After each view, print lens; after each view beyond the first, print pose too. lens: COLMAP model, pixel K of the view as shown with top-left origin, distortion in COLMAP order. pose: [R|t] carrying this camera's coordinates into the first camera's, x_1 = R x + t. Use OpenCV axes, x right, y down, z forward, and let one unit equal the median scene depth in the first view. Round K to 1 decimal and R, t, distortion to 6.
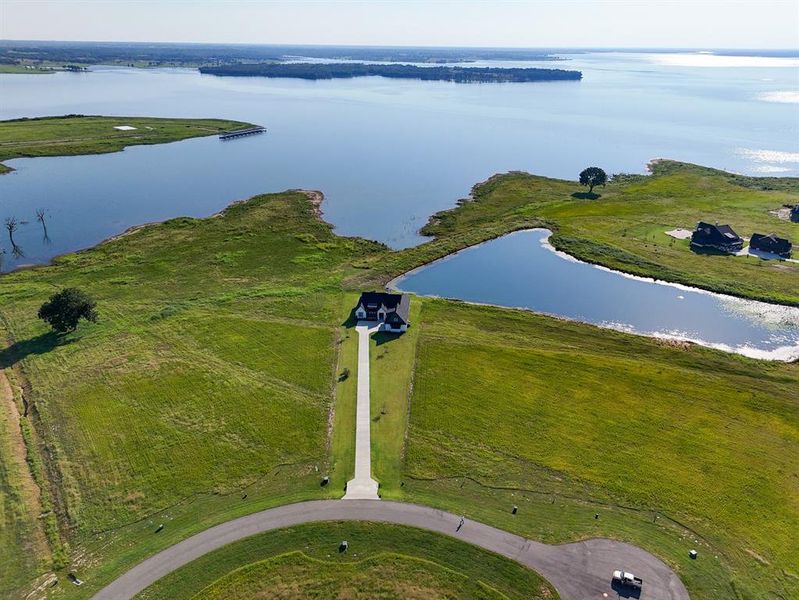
lens RADIAL K [[592.1, 0, 399.1], [0, 592.1, 298.9], [0, 0, 1]] dist [0.048958, -0.041437]
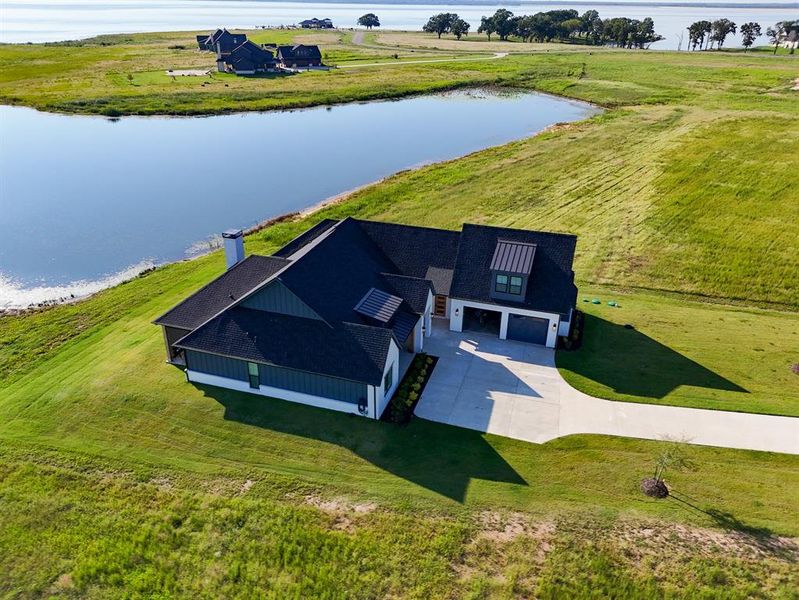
lens RADIAL K [[592.1, 0, 402.4], [0, 592.1, 298.1], [0, 0, 1]] dist [0.048958, -0.041437]
pose [[0.229762, -0.440900, 0.867650, -0.198131], [0.373351, 0.863224, 0.339784, -0.048941], [-0.898787, 0.245868, 0.362946, 0.928190]]
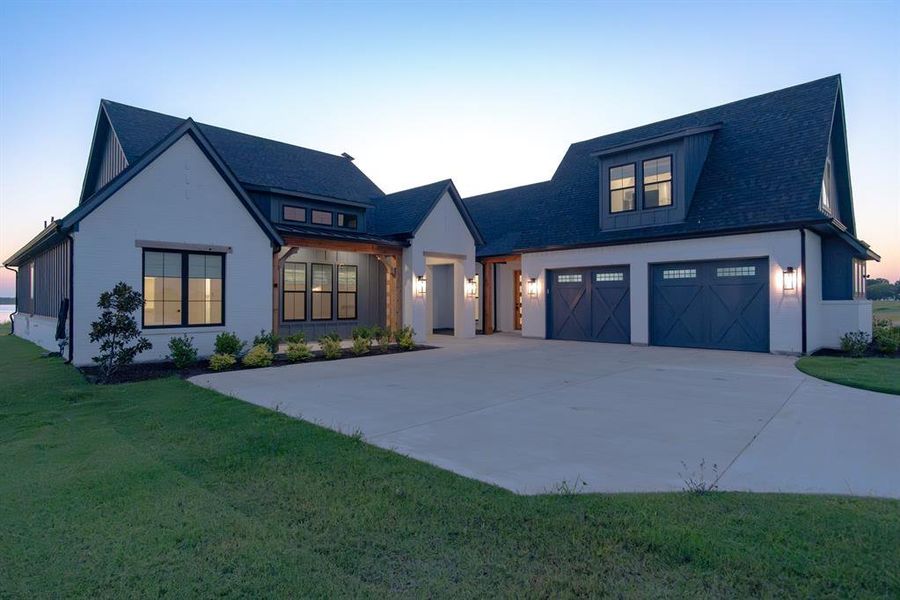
lens RADIAL K [[481.6, 0, 446.6], [0, 481.6, 302.0], [0, 0, 1]] dist [-0.000030, 0.001875]
pose [[0.654298, -0.009190, 0.756181, -0.083708], [0.304250, 0.918630, -0.252093, 0.047895], [-0.692334, 0.395012, 0.603854, 0.951927]]
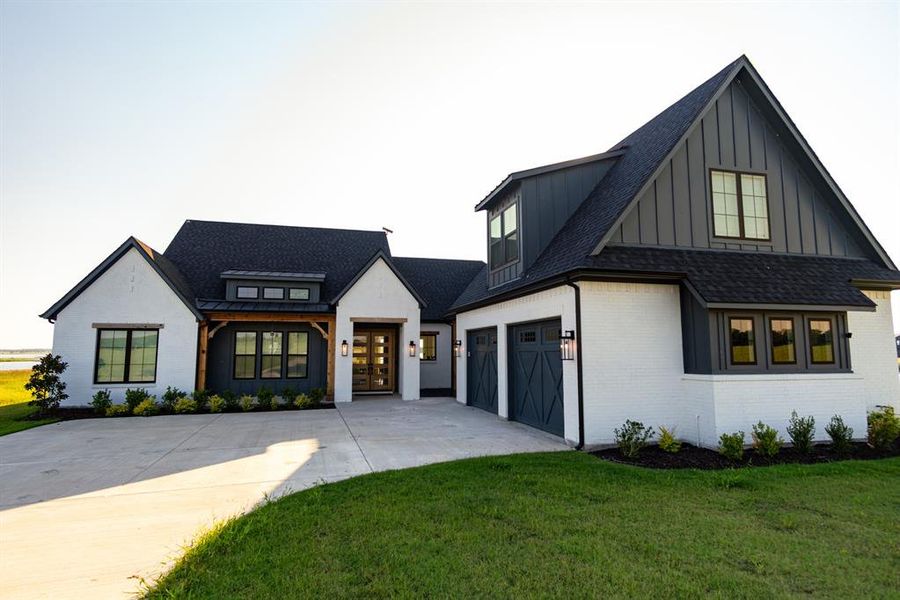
lens RADIAL K [[481.6, 0, 447.2], [0, 481.6, 302.7], [0, 0, 1]] dist [-0.000030, 0.001875]
pose [[0.944473, 0.026367, 0.327530, -0.044397], [0.135811, 0.876328, -0.462174, 0.057597], [-0.299210, 0.480993, 0.824087, 0.925548]]
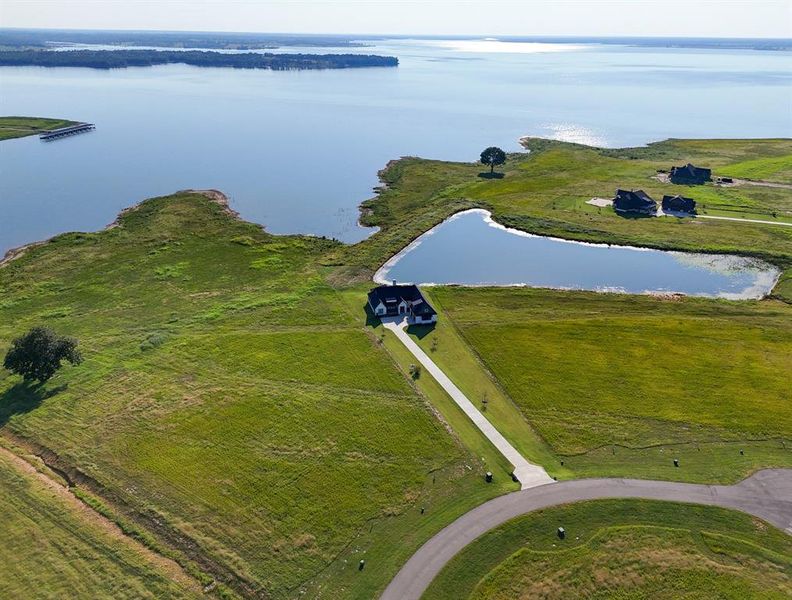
lens RADIAL K [[611.4, 0, 412.6], [0, 611.4, 307.5], [0, 0, 1]] dist [0.047633, -0.038416]
pose [[0.944970, -0.133953, 0.298476, -0.304716], [0.128230, 0.990986, 0.038770, -0.010216], [-0.300979, 0.001637, 0.953629, 0.060909]]
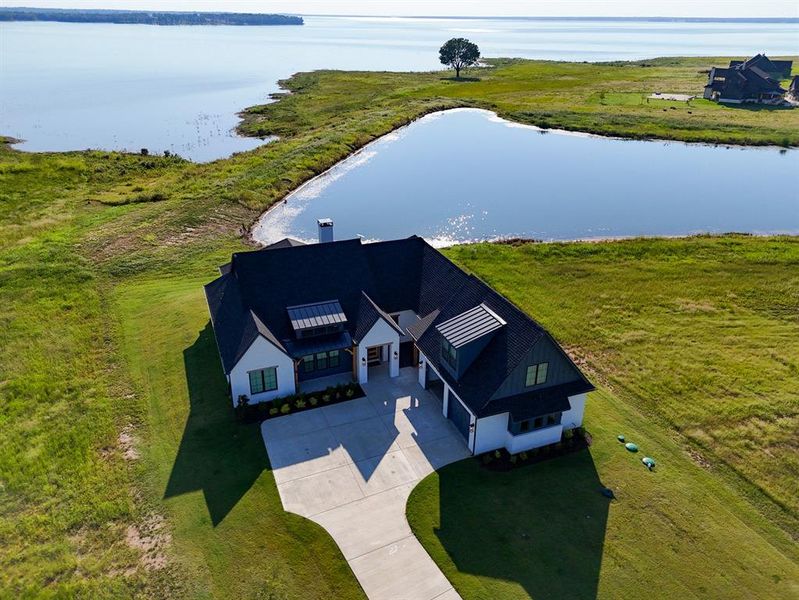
lens RADIAL K [[592.1, 0, 399.8], [0, 592.1, 295.4], [0, 0, 1]] dist [0.048958, -0.041437]
pose [[0.896531, -0.187214, 0.401476, -0.093467], [0.171714, 0.982317, 0.074616, -0.003791], [-0.408346, 0.002044, 0.912825, 0.825383]]
